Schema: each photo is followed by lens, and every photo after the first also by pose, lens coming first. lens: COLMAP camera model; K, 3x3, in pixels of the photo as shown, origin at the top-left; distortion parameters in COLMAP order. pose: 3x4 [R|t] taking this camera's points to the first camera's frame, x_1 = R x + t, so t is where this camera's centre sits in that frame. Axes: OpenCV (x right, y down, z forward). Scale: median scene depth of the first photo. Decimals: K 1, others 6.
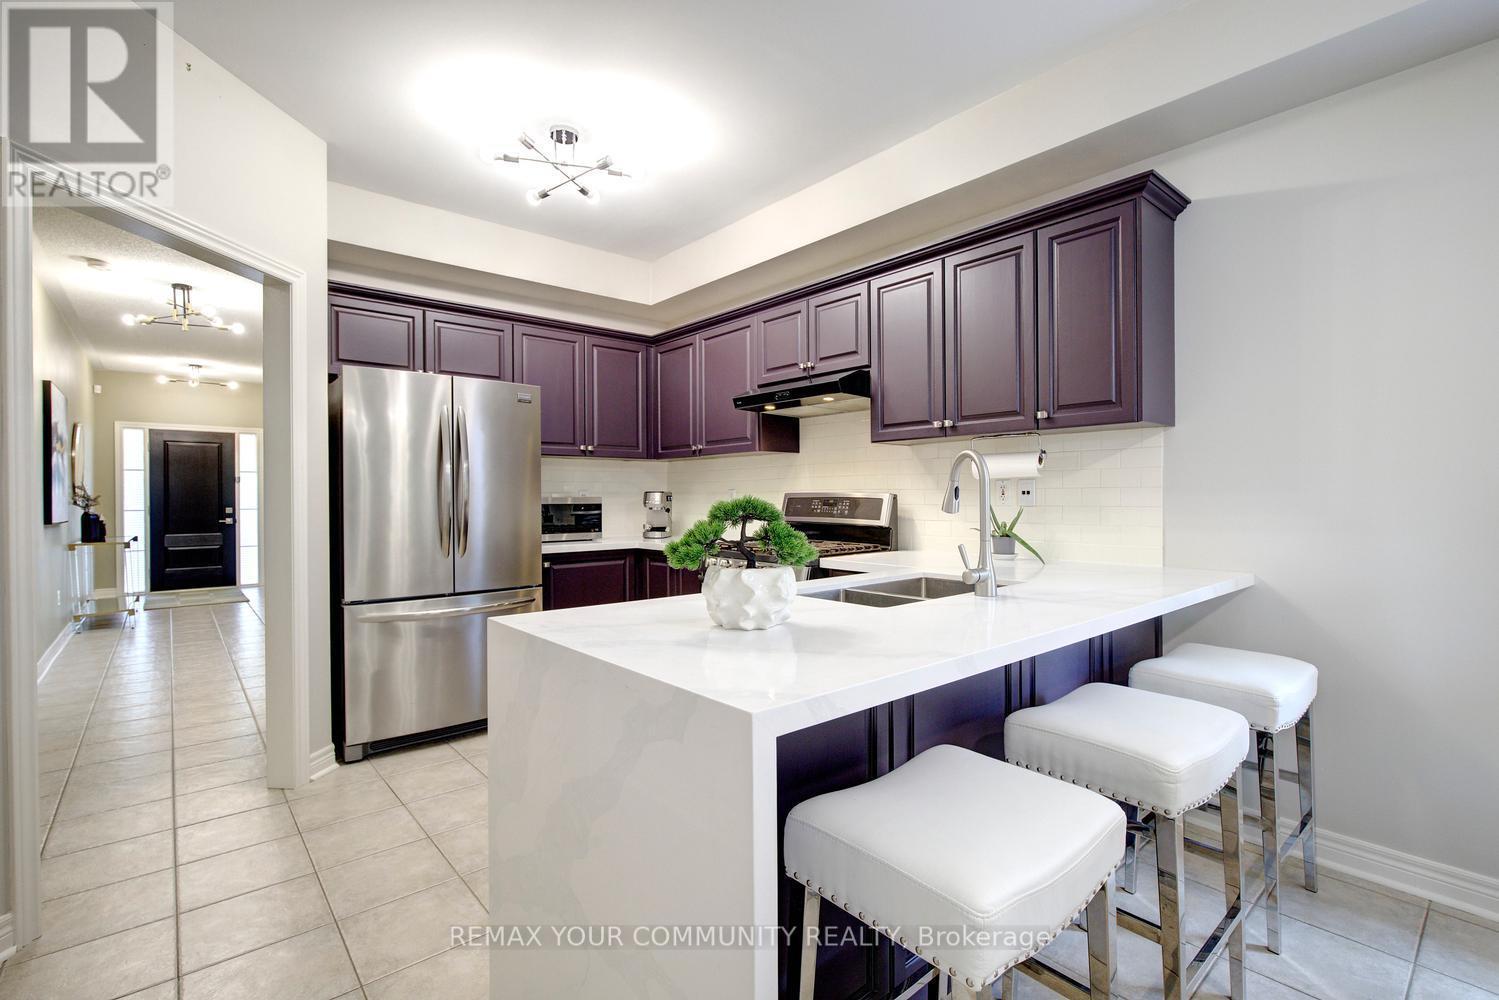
lens RADIAL K [[683.9, 0, 773.2], [0, 683.9, 510.2], [0, 0, 1]] dist [-0.001761, 0.001020]
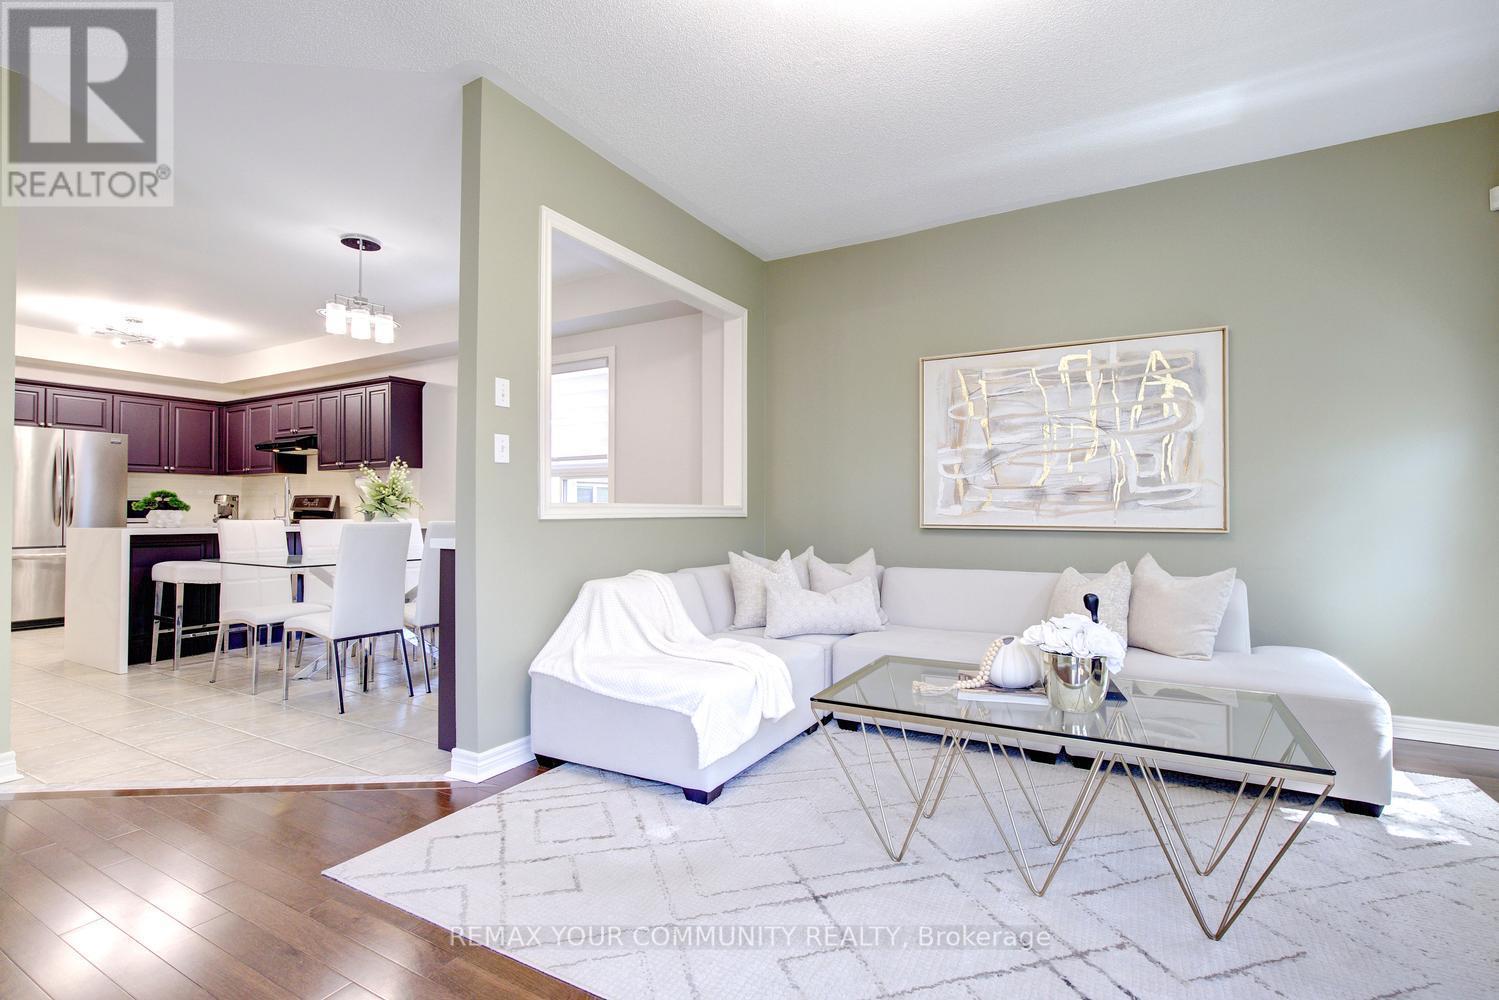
lens RADIAL K [[683.9, 0, 756.7], [0, 683.9, 502.6], [0, 0, 1]] dist [-0.001761, 0.001020]
pose [[0.944065, 0.006908, 0.329688, 0.673079], [0.004395, 0.999428, -0.033527, 0.070347], [-0.329731, 0.033101, 0.943494, -1.322390]]
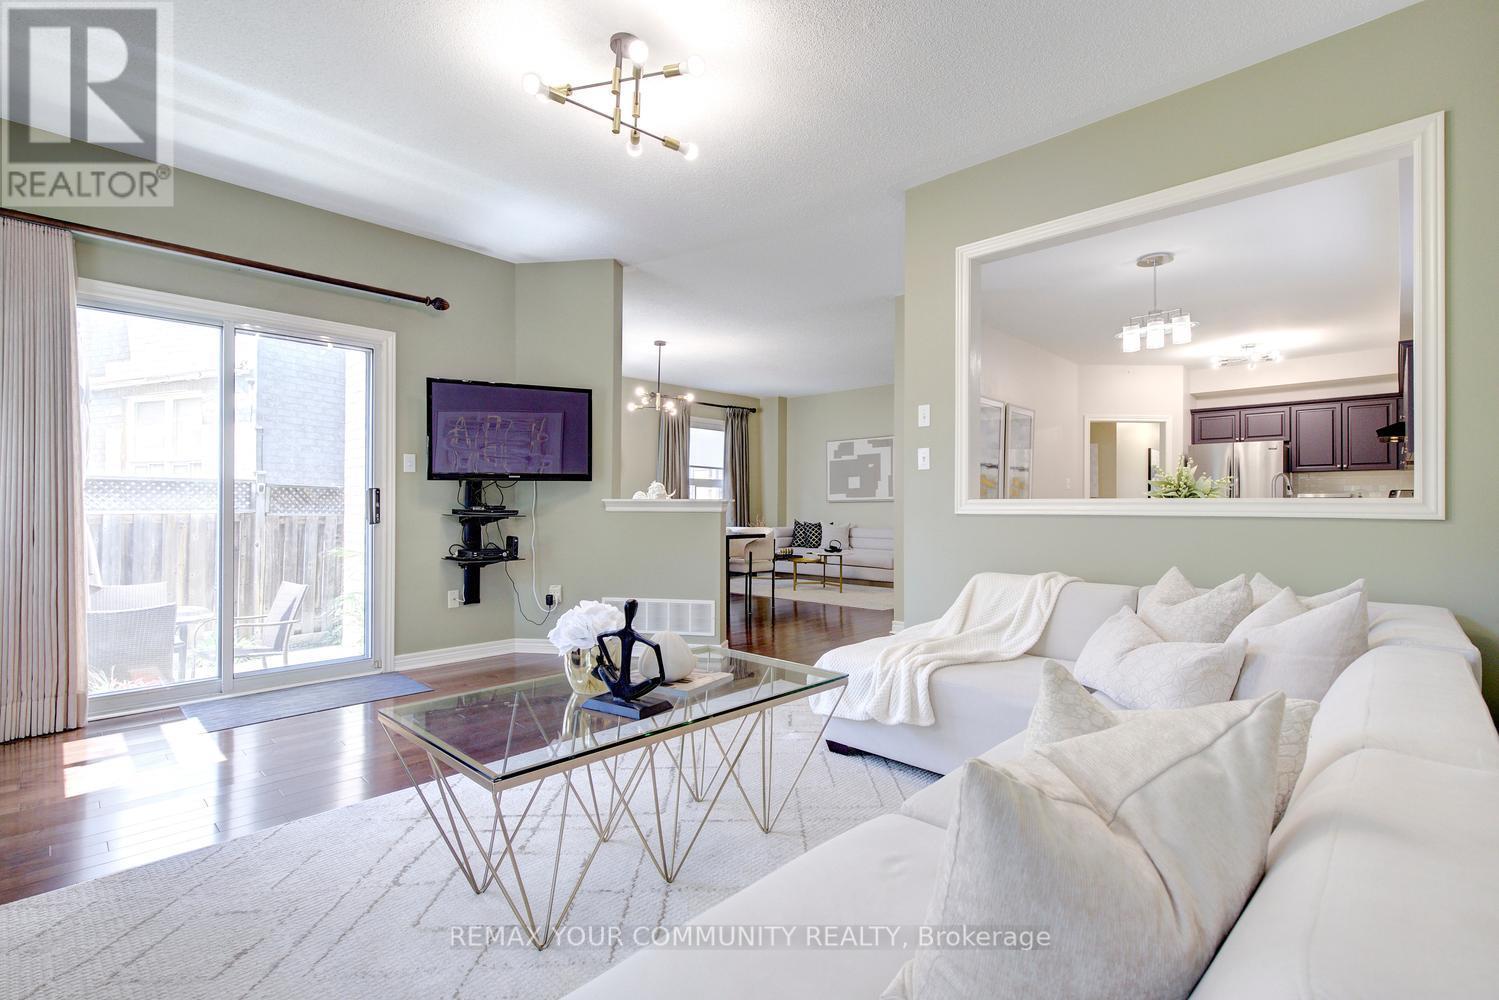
lens RADIAL K [[683.9, 0, 753.1], [0, 683.9, 499.1], [0, 0, 1]] dist [-0.001761, 0.001020]
pose [[0.085222, -0.006639, -0.996340, 1.658879], [-0.024398, 0.999664, -0.008748, 0.055409], [0.996063, 0.025055, 0.085032, -0.820613]]
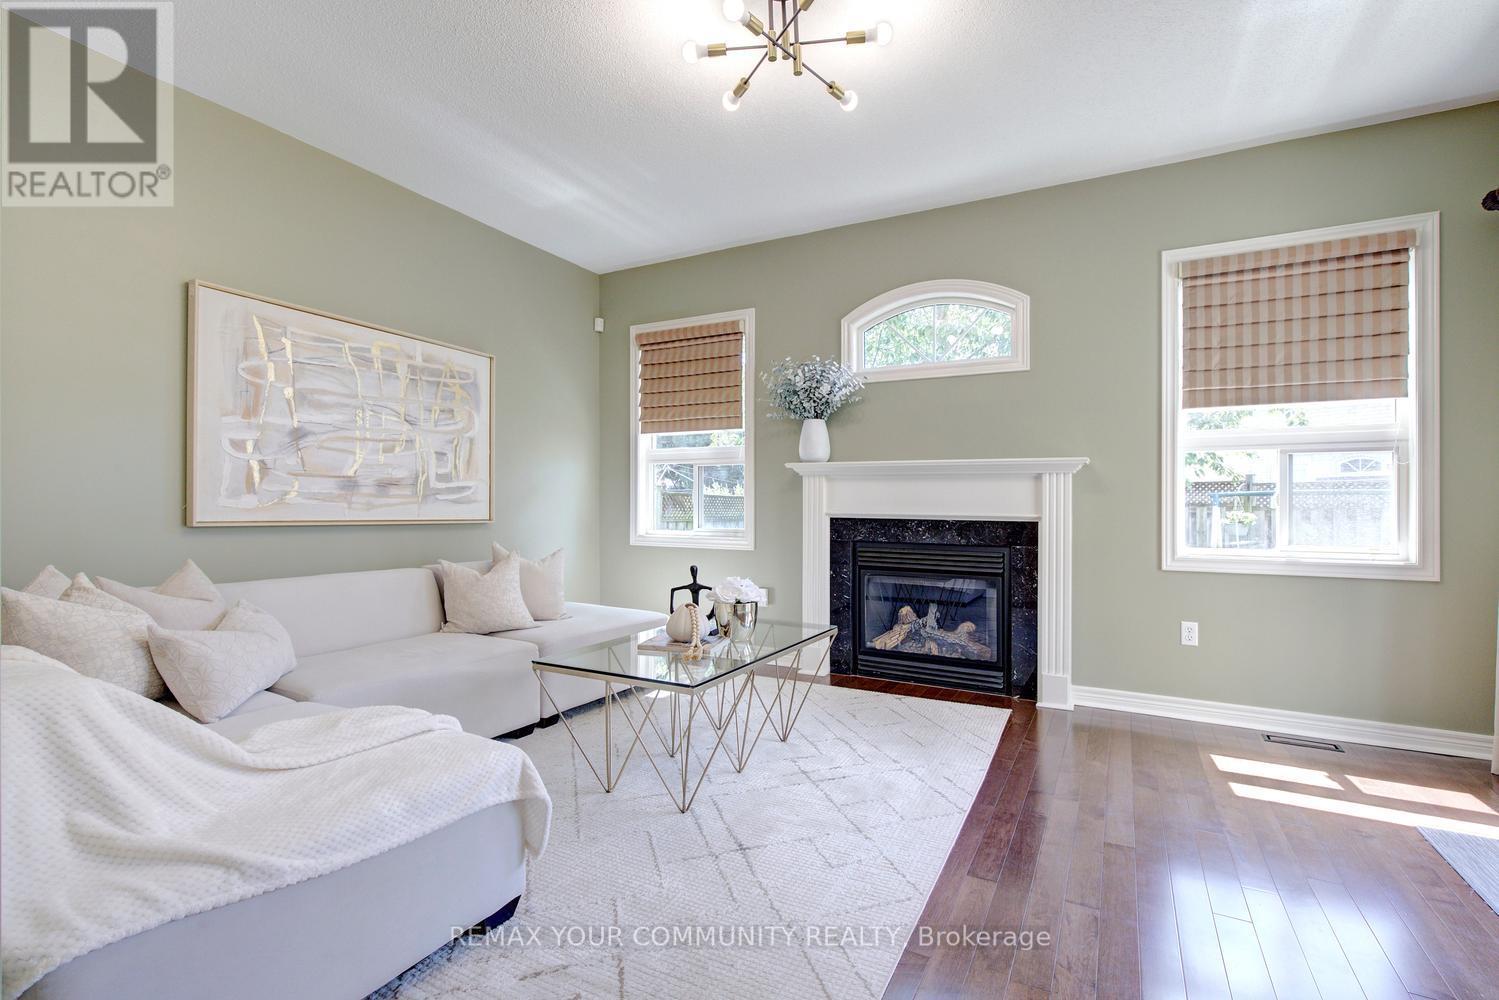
lens RADIAL K [[683.9, 0, 758.8], [0, 683.9, 505.7], [0, 0, 1]] dist [-0.001761, 0.001020]
pose [[-0.354272, 0.003361, 0.935136, 0.334028], [0.011181, 0.999937, 0.000642, 0.058118], [-0.935076, 0.010683, -0.354287, -0.646250]]
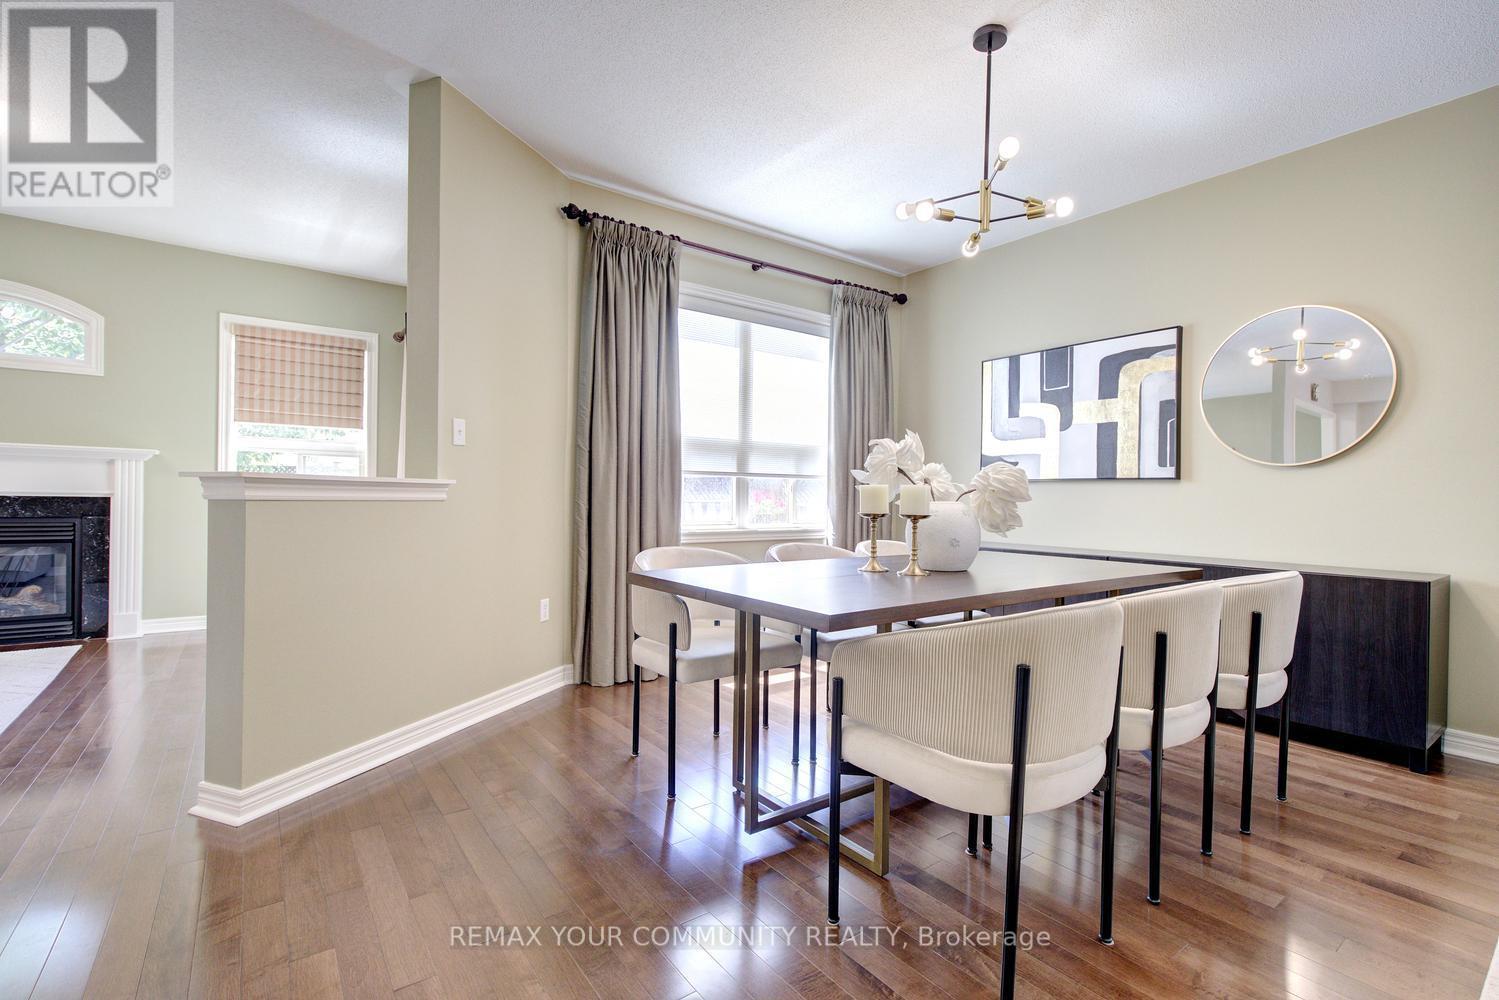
lens RADIAL K [[683.9, 0, 759.9], [0, 683.9, 496.1], [0, 0, 1]] dist [-0.001761, 0.001020]
pose [[-0.996738, -0.010904, 0.079971, -0.206451], [-0.009694, 0.999833, 0.015508, 0.053758], [-0.080127, 0.014682, -0.996677, -0.190542]]
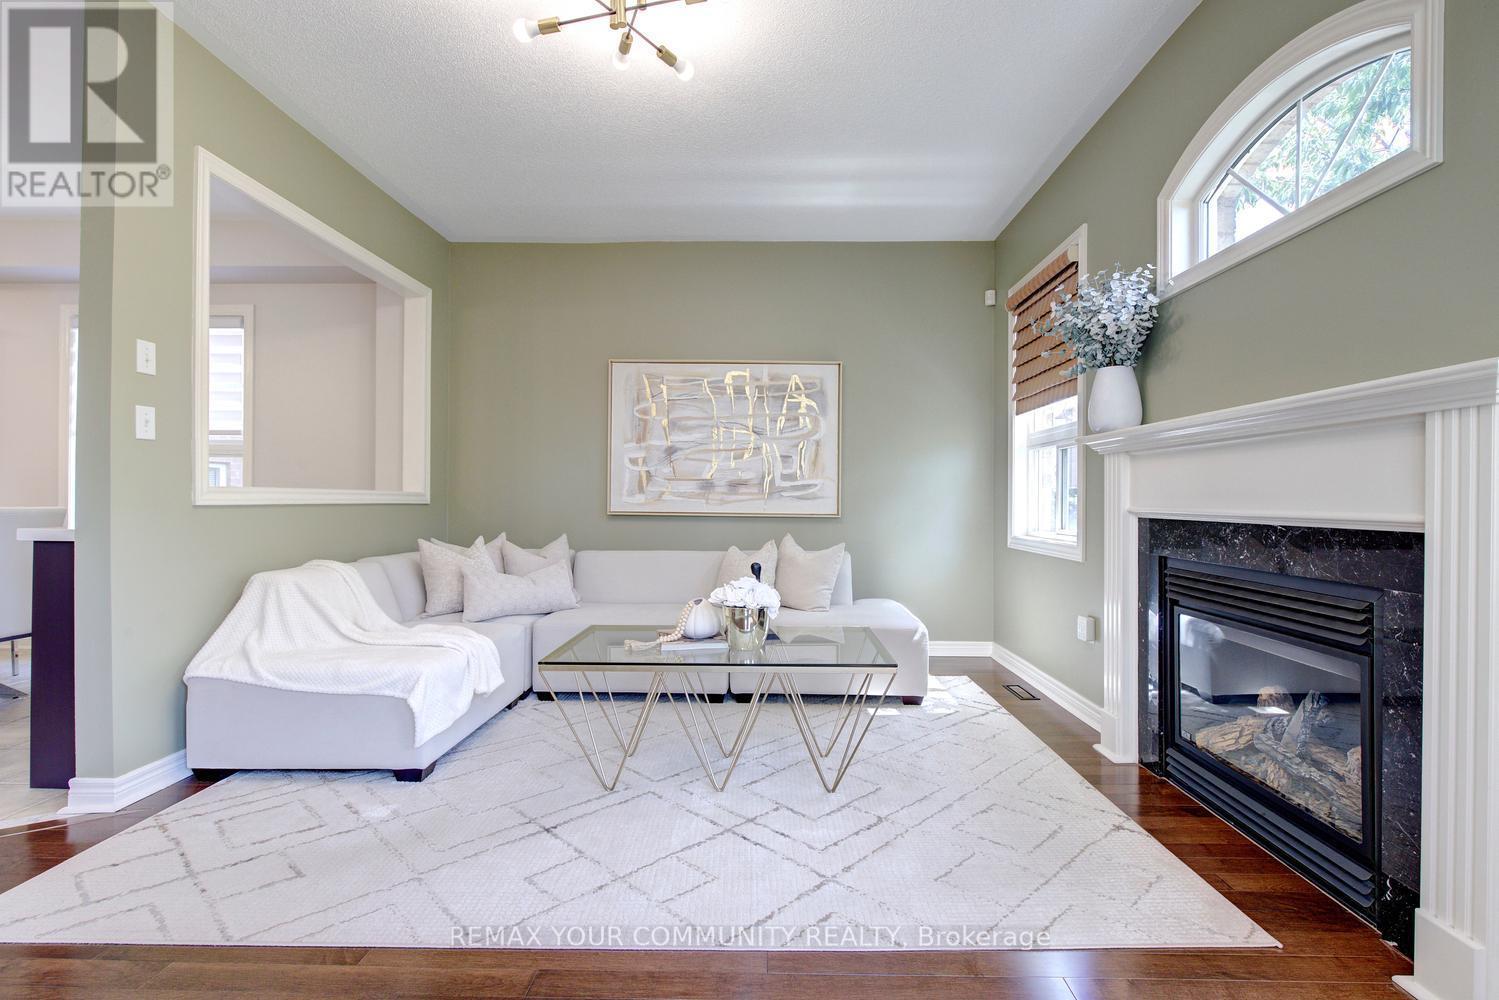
lens RADIAL K [[683.9, 0, 759.2], [0, 683.9, 501.2], [0, 0, 1]] dist [-0.001761, 0.001020]
pose [[0.676128, 0.007600, 0.736745, 0.567193], [0.005503, 0.999867, -0.015365, 0.072030], [-0.736764, 0.014442, 0.675996, -1.390015]]
